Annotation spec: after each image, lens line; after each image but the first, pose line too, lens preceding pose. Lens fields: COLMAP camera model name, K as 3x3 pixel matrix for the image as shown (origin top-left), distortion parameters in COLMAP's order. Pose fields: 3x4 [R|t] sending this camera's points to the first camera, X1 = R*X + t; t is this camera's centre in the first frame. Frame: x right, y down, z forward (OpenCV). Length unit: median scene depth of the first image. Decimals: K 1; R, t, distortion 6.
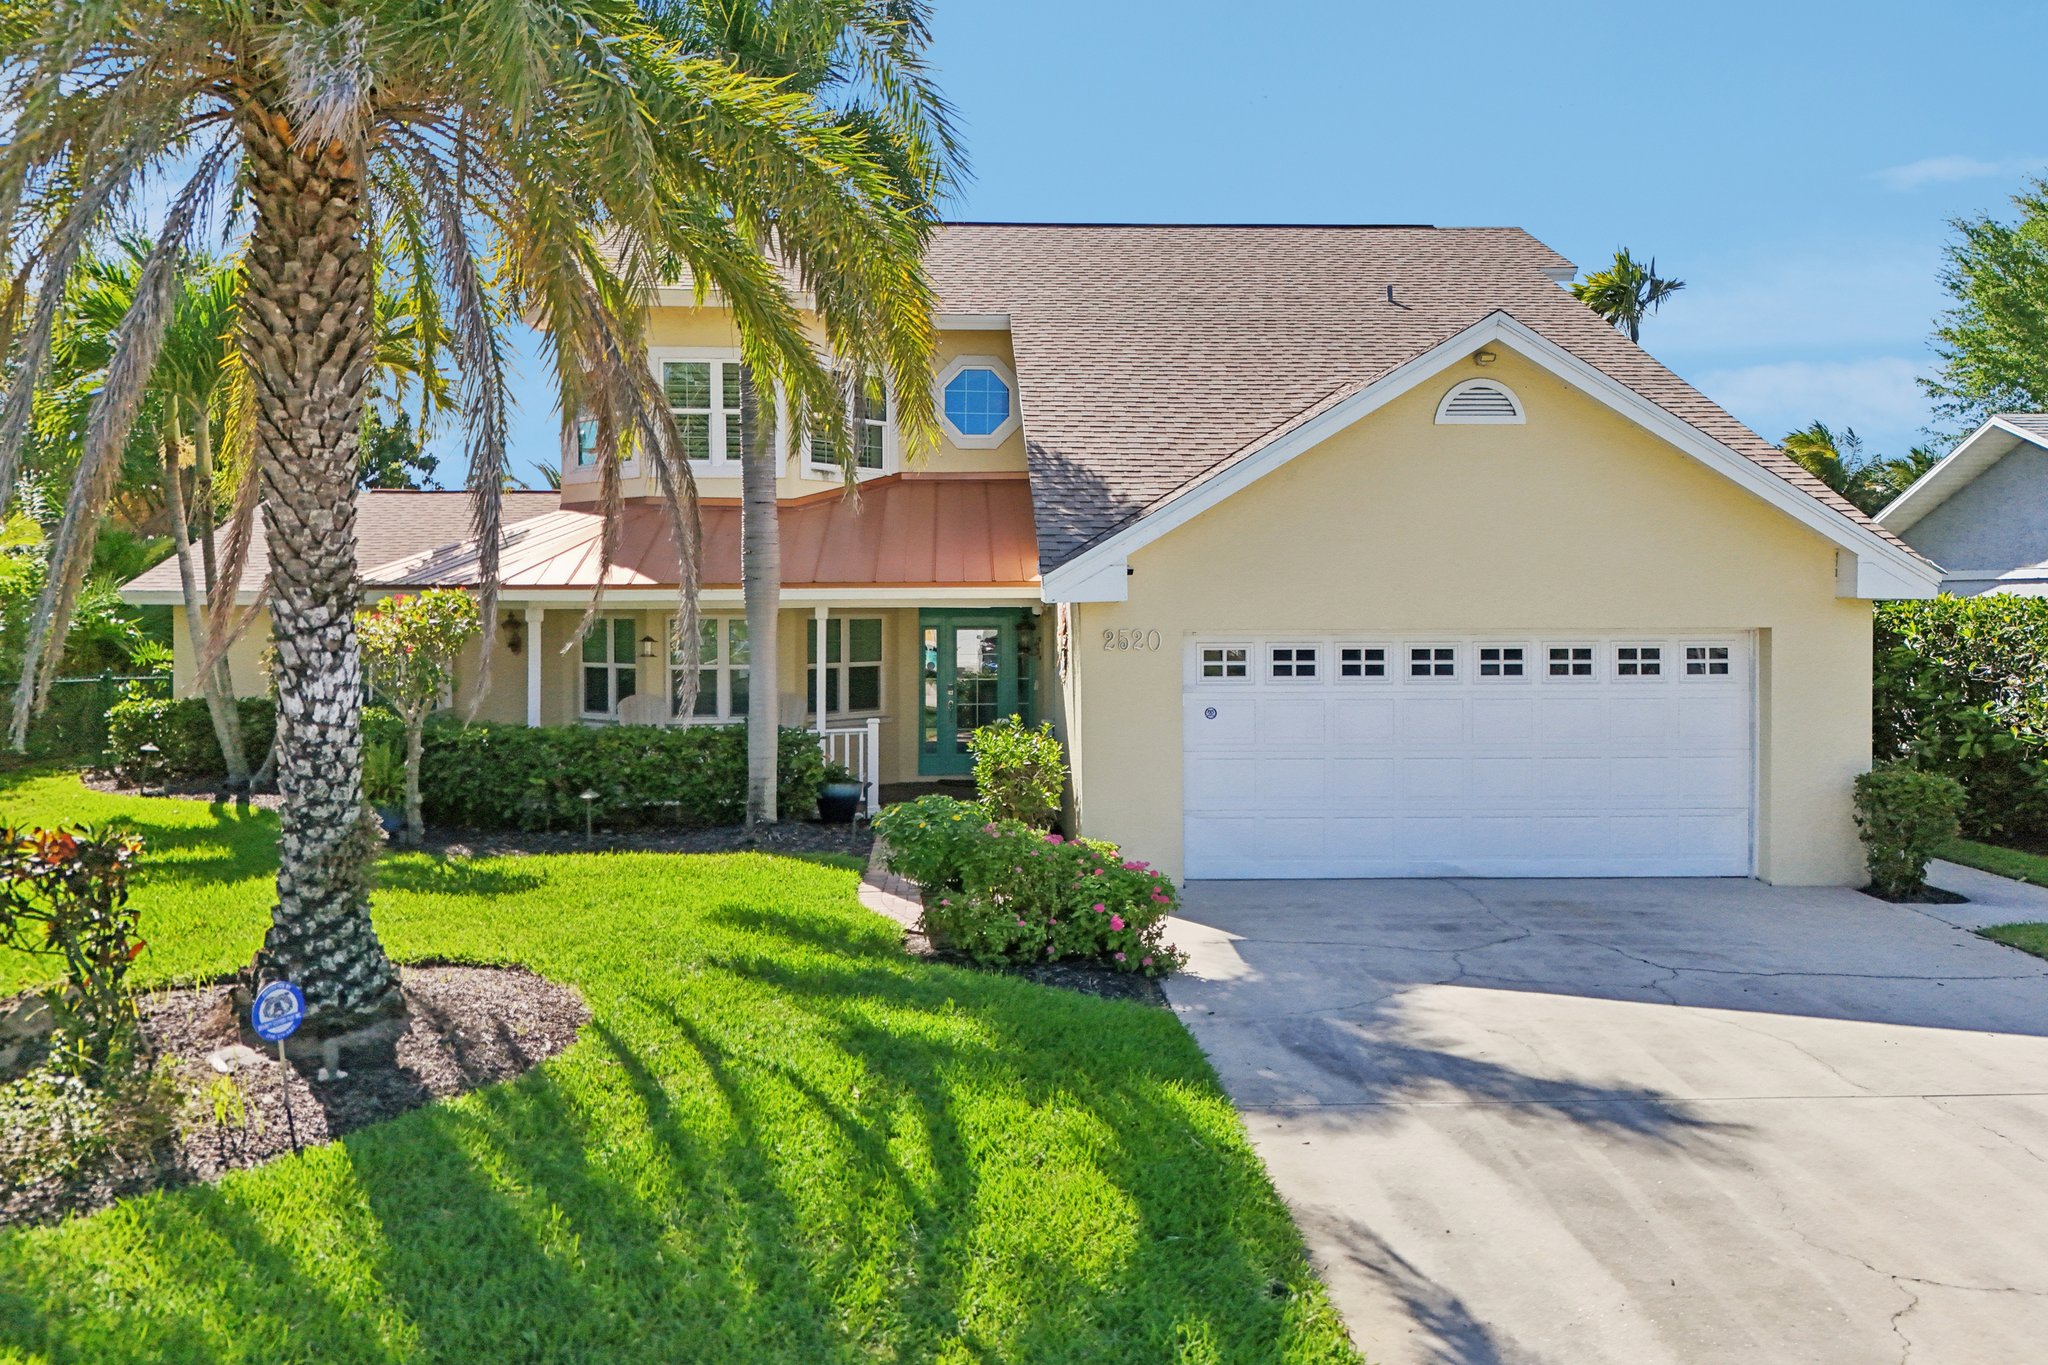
lens RADIAL K [[1443.6, 0, 1015.9], [0, 1443.6, 680.9], [0, 0, 1]] dist [0.040637, -0.022617]
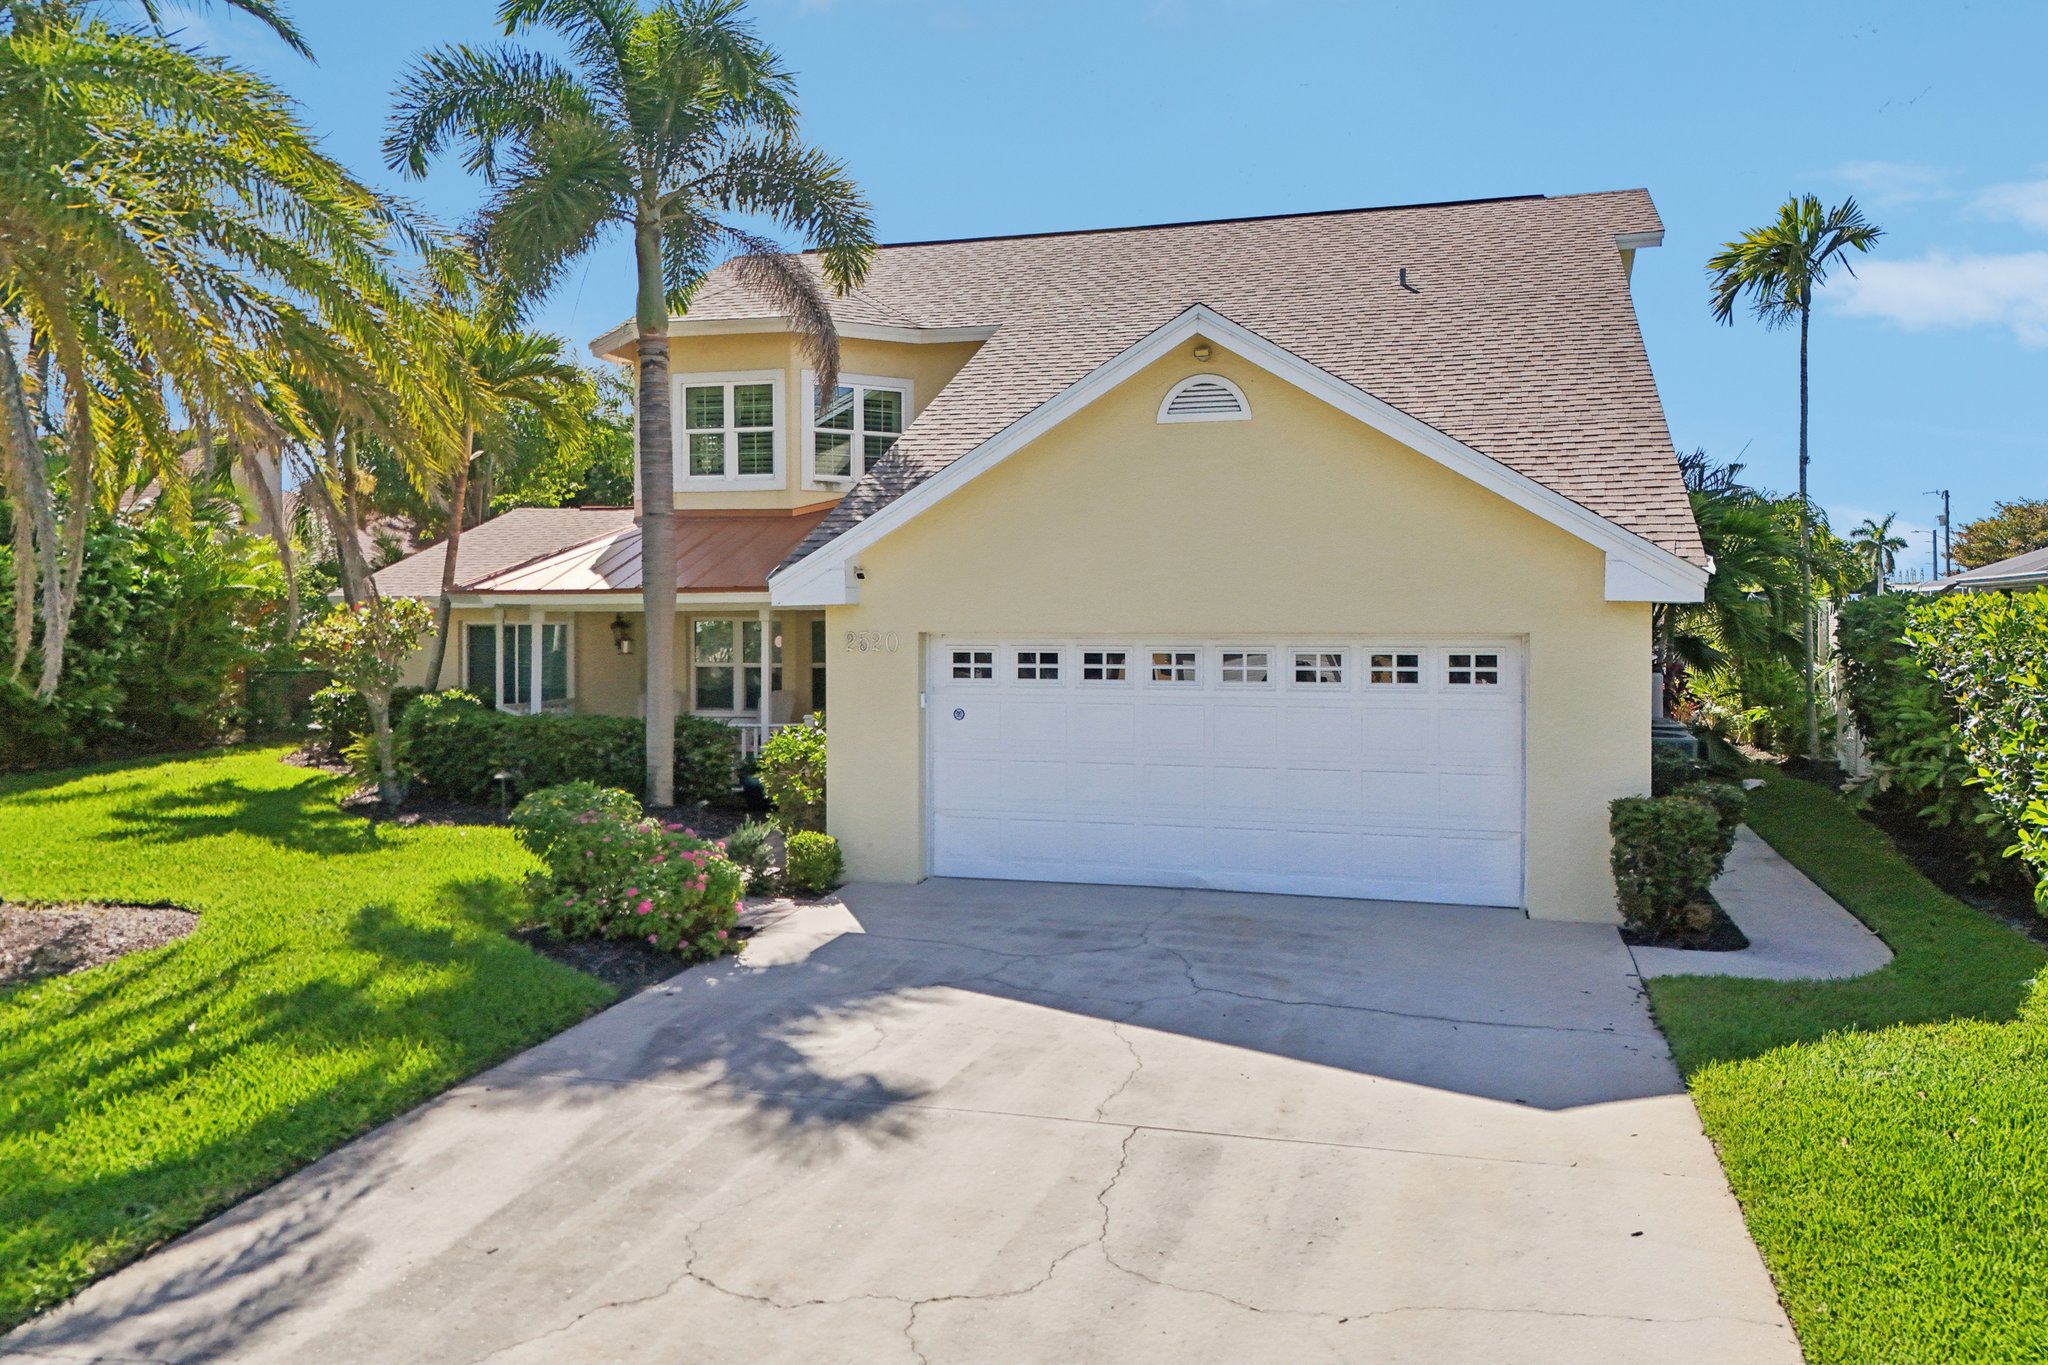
lens RADIAL K [[1443.6, 0, 1033.3], [0, 1443.6, 668.4], [0, 0, 1]] dist [0.040637, -0.022617]
pose [[0.952352, 0.012937, -0.304728, 0.493608], [-0.016050, 0.999841, -0.007714, -0.002831], [0.304579, 0.012237, 0.952408, 0.048292]]
